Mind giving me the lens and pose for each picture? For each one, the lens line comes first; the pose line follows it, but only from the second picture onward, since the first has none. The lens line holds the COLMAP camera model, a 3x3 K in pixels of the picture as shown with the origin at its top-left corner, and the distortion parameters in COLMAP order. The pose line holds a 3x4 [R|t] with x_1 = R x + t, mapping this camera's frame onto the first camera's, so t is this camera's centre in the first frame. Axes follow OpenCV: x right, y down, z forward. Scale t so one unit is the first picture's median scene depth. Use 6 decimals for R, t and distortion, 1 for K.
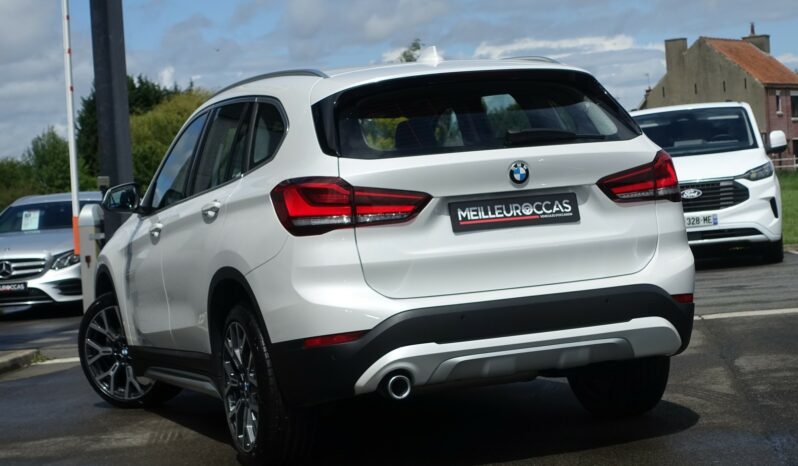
lens RADIAL K [[1693.1, 0, 399.2], [0, 1693.1, 234.0], [0, 0, 1]] dist [-0.157644, 0.000000]
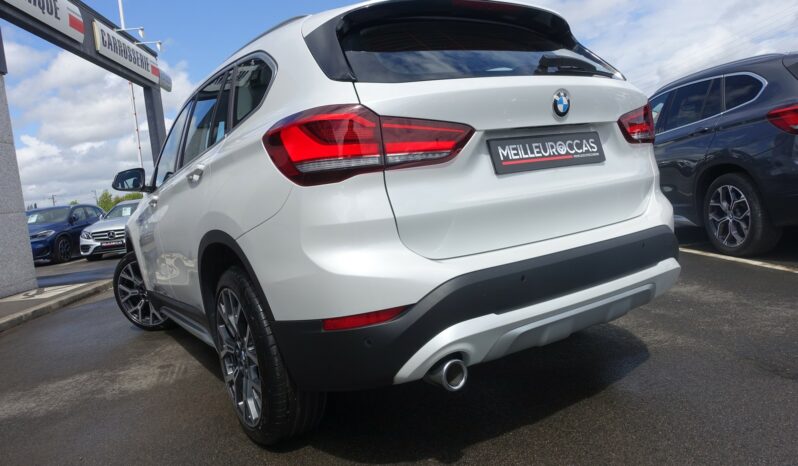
lens RADIAL K [[546.1, 0, 400.7], [0, 546.1, 236.4], [0, 0, 1]] dist [-0.012631, -0.005782]
pose [[0.975989, -0.056563, 0.210348, -0.069076], [0.046565, 0.997551, 0.052190, 0.012637], [-0.212784, -0.041142, 0.976233, 0.725184]]
